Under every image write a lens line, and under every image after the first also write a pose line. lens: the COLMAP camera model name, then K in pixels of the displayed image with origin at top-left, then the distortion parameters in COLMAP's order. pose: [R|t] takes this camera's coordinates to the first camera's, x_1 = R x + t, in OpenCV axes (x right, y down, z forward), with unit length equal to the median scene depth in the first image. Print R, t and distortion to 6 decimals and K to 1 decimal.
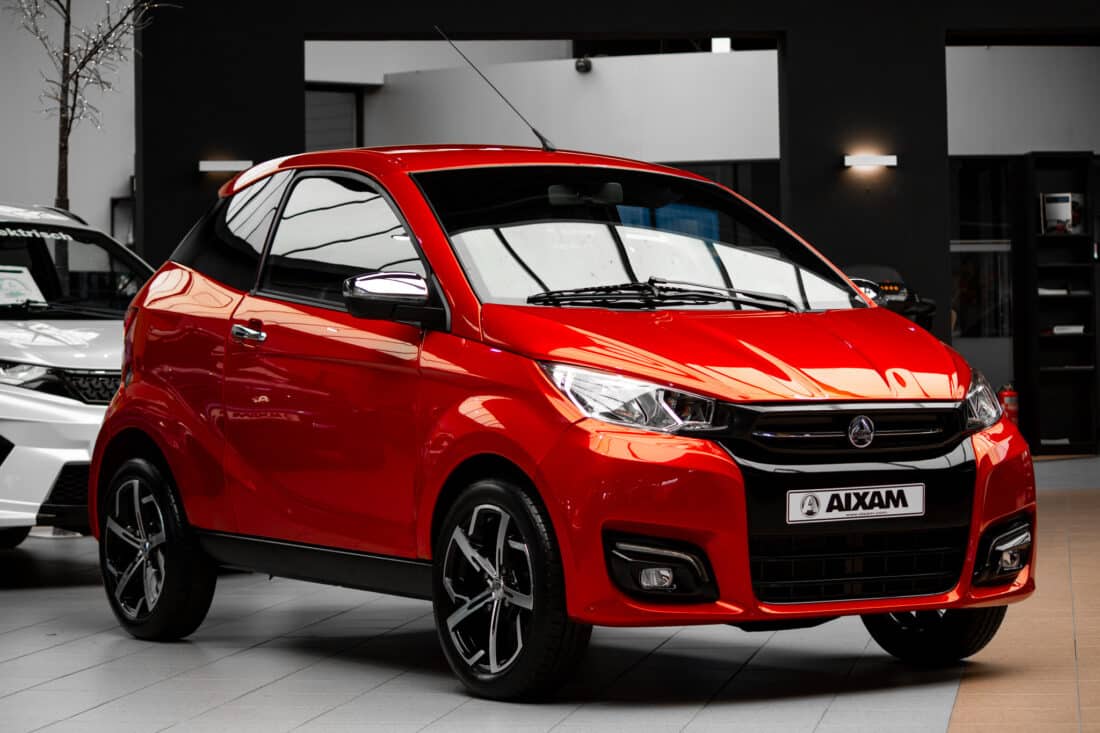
lens RADIAL K [[3102.2, 0, 550.9], [0, 3102.2, 371.2], [0, 0, 1]] dist [-0.298032, 0.000000]
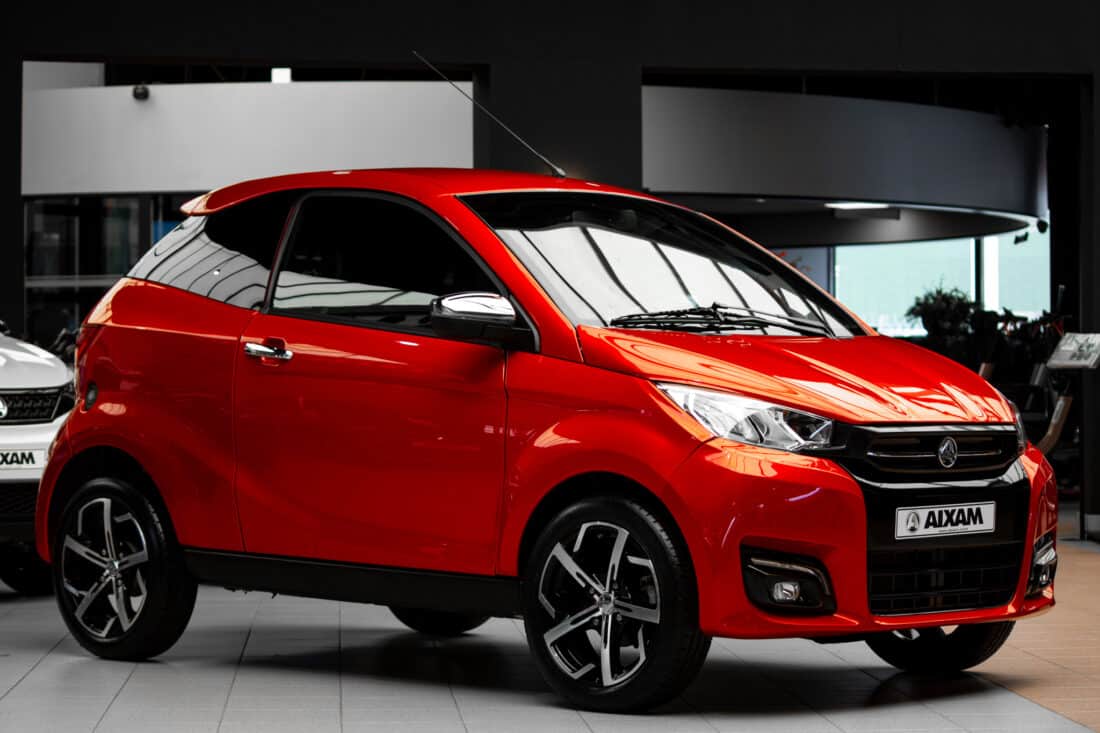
lens RADIAL K [[3060.6, 0, 547.8], [0, 3060.6, 365.1], [0, 0, 1]] dist [-0.141150, 0.000000]
pose [[0.974800, 0.012310, 0.222740, -0.260627], [-0.009660, 0.999869, -0.012983, 0.004686], [-0.222870, 0.010504, 0.974792, 0.017150]]
